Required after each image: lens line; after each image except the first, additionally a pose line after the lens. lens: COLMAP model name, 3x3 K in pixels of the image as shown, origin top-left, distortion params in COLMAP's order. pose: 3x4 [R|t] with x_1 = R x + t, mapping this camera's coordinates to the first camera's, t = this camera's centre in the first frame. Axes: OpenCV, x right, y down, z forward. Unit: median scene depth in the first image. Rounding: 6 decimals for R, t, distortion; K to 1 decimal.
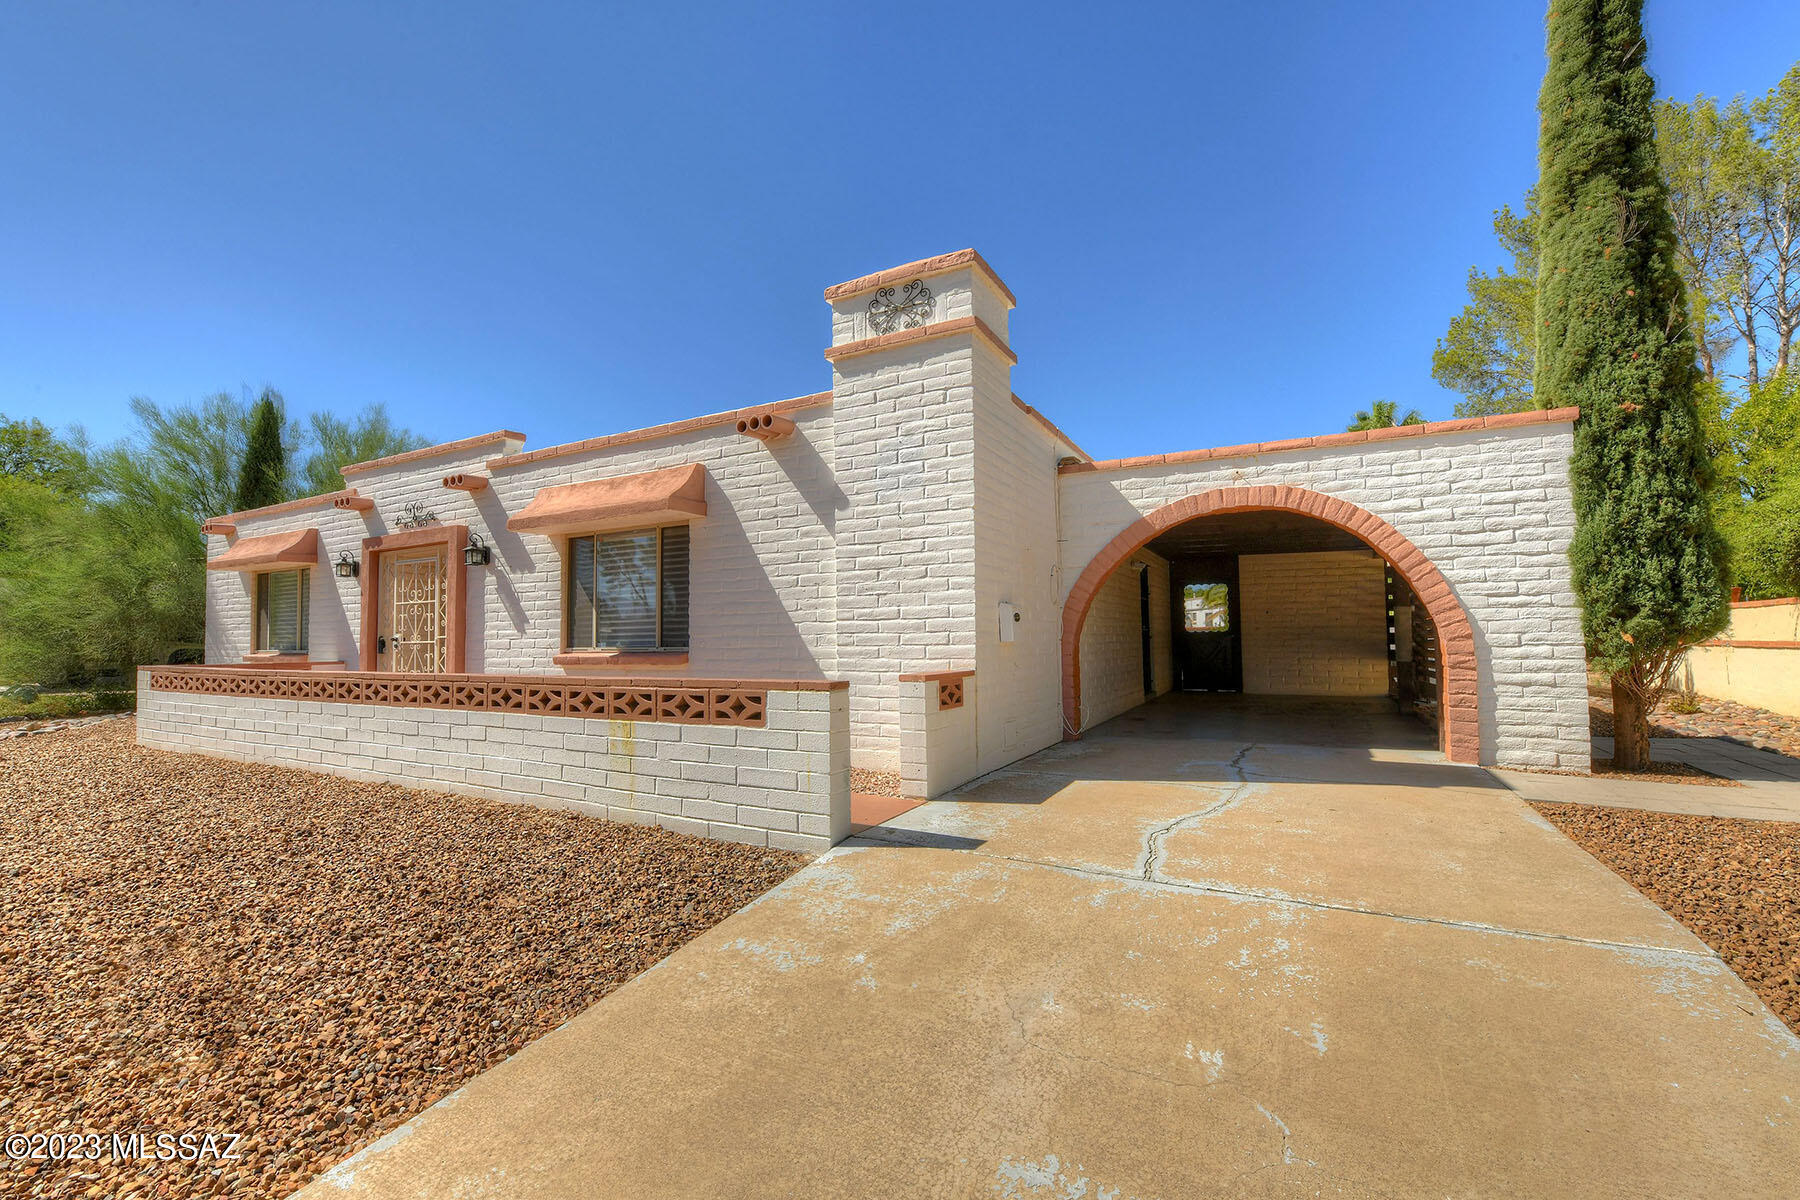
lens RADIAL K [[702.8, 0, 983.6], [0, 702.8, 611.6], [0, 0, 1]] dist [-0.011725, -0.000096]
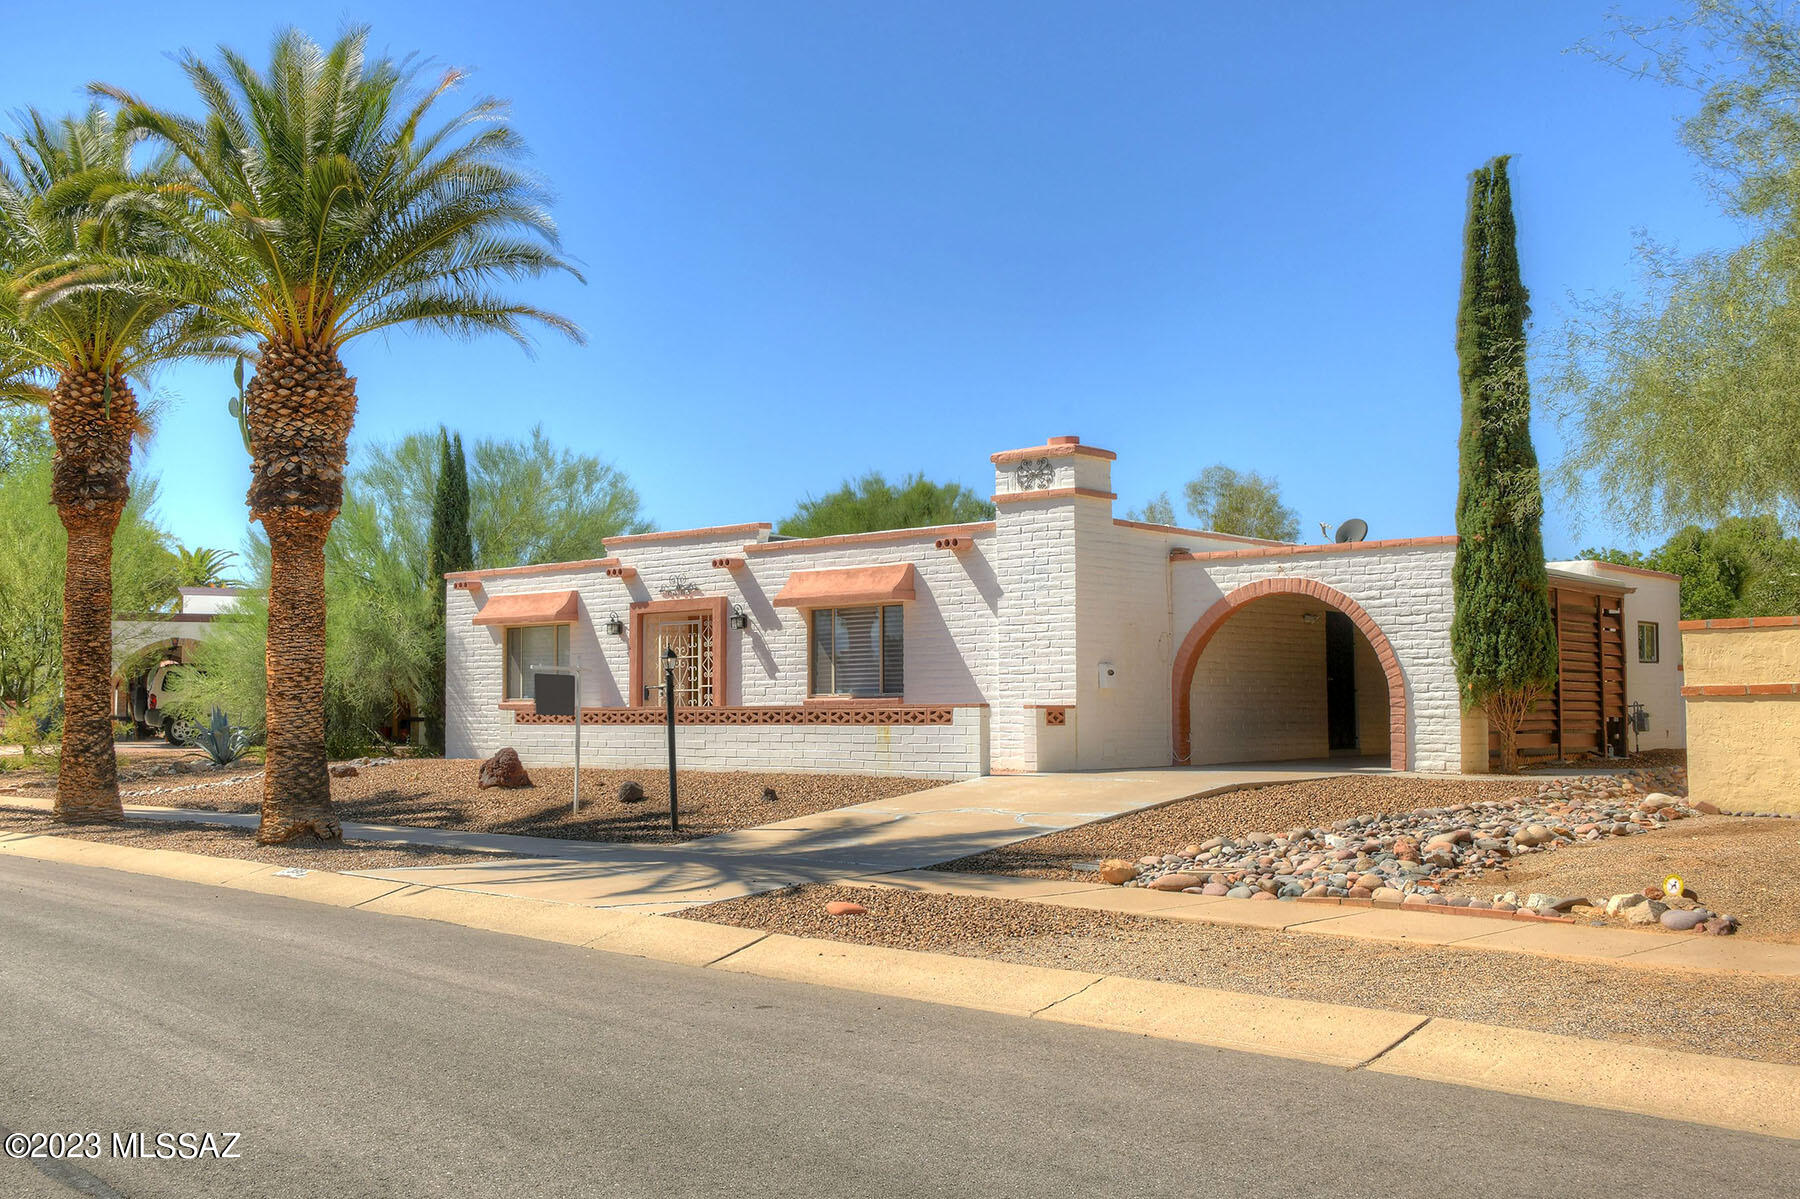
lens RADIAL K [[1705.1, 0, 900.0], [0, 1705.1, 599.5], [0, 0, 1]] dist [-0.100379, -0.000099]
pose [[0.941193, -0.012961, -0.337620, 0.805626], [0.004451, 0.999653, -0.025970, -0.052516], [0.337839, 0.022940, 0.940924, -2.453713]]
